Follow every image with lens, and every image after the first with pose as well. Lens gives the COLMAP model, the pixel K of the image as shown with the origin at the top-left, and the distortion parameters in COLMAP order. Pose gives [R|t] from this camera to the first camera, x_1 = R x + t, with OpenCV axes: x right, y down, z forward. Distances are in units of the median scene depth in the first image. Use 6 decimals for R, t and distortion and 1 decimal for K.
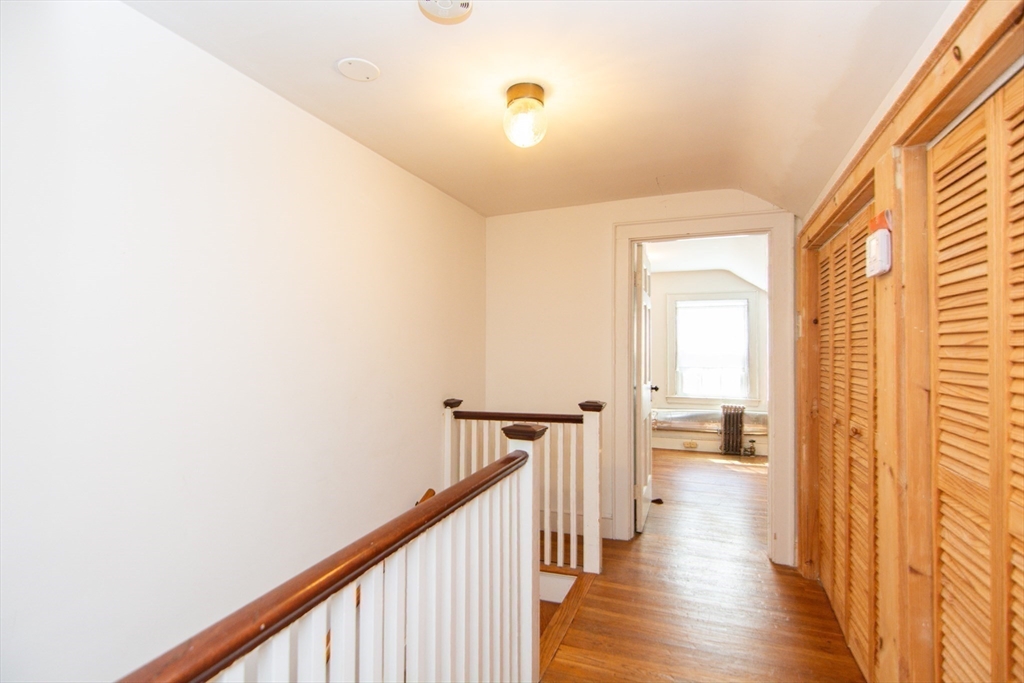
lens RADIAL K [[509.4, 0, 512.0], [0, 509.4, 341.5], [0, 0, 1]] dist [-0.002155, -0.000206]
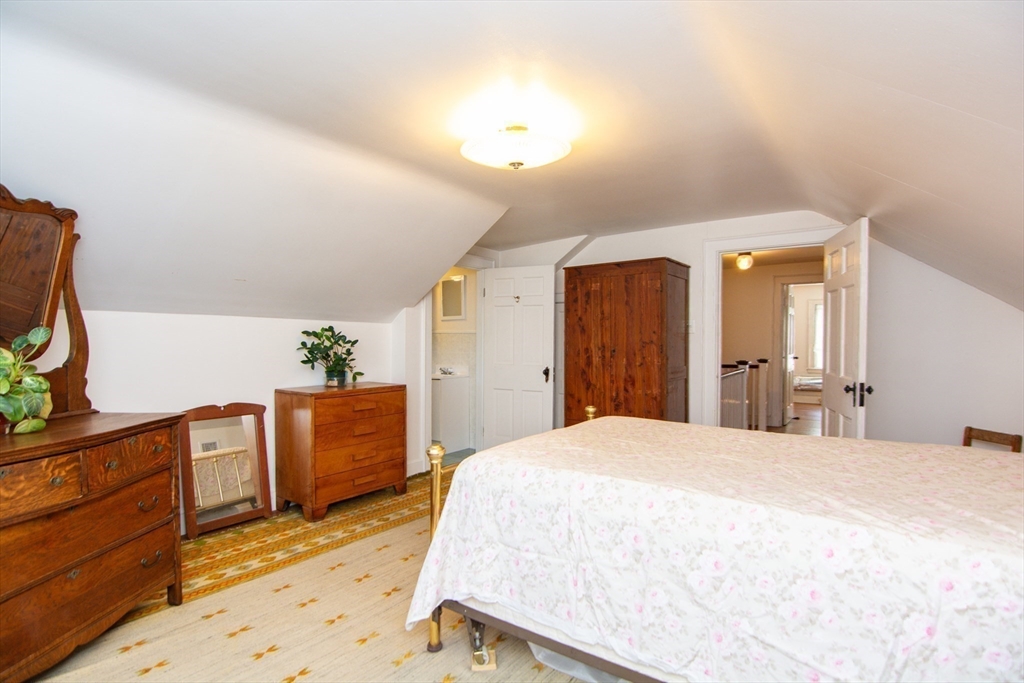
lens RADIAL K [[509.4, 0, 512.0], [0, 509.4, 341.5], [0, 0, 1]] dist [-0.002155, -0.000206]
pose [[0.967599, 0.004658, -0.252450, -0.260627], [0.002931, 0.999555, 0.029676, -0.023842], [0.252475, -0.029455, 0.967155, -1.089348]]
